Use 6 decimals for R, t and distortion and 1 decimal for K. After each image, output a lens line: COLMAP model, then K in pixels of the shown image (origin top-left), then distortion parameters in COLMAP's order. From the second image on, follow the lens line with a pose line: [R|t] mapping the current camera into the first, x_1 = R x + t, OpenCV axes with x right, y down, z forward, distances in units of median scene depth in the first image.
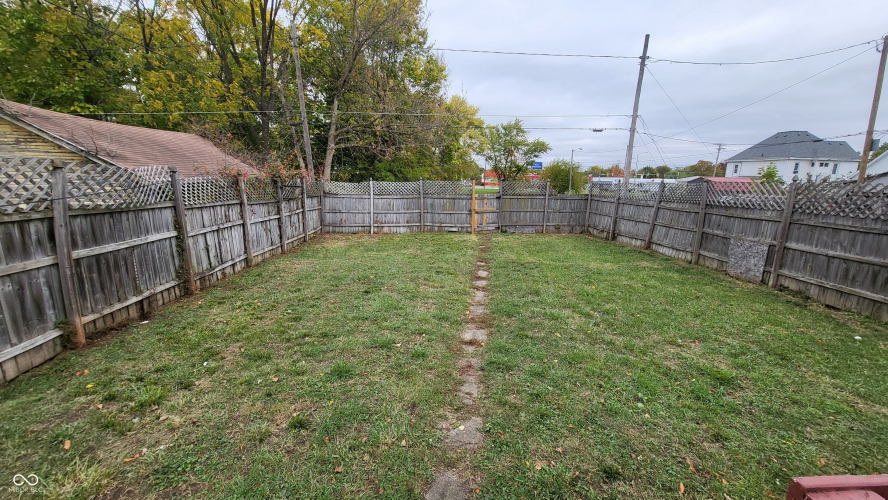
lens RADIAL K [[353.2, 0, 444.0], [0, 353.2, 250.0], [0, 0, 1]] dist [-0.000524, 0.000126]
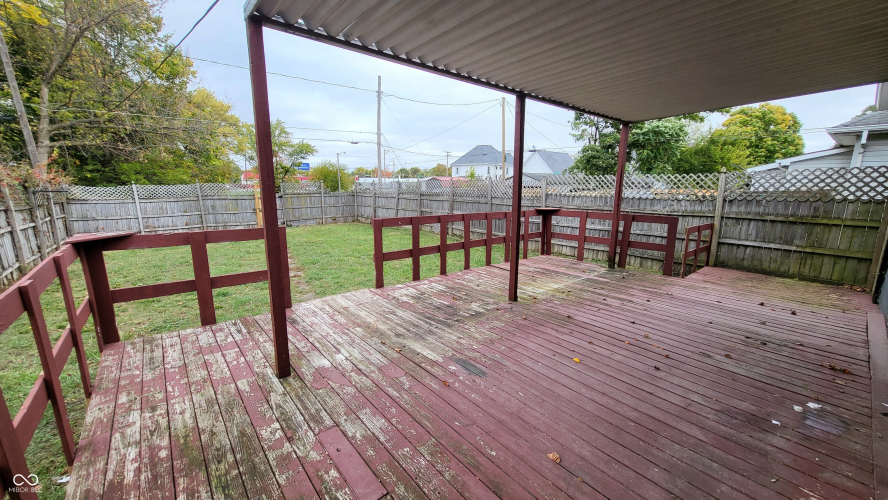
lens RADIAL K [[353.2, 0, 444.0], [0, 353.2, 250.0], [0, 0, 1]] dist [-0.000524, 0.000126]
pose [[0.813510, -0.125031, 0.567951, -0.062867], [0.126204, 0.991297, 0.037457, 0.034889], [-0.567692, 0.041206, 0.822209, -0.177159]]
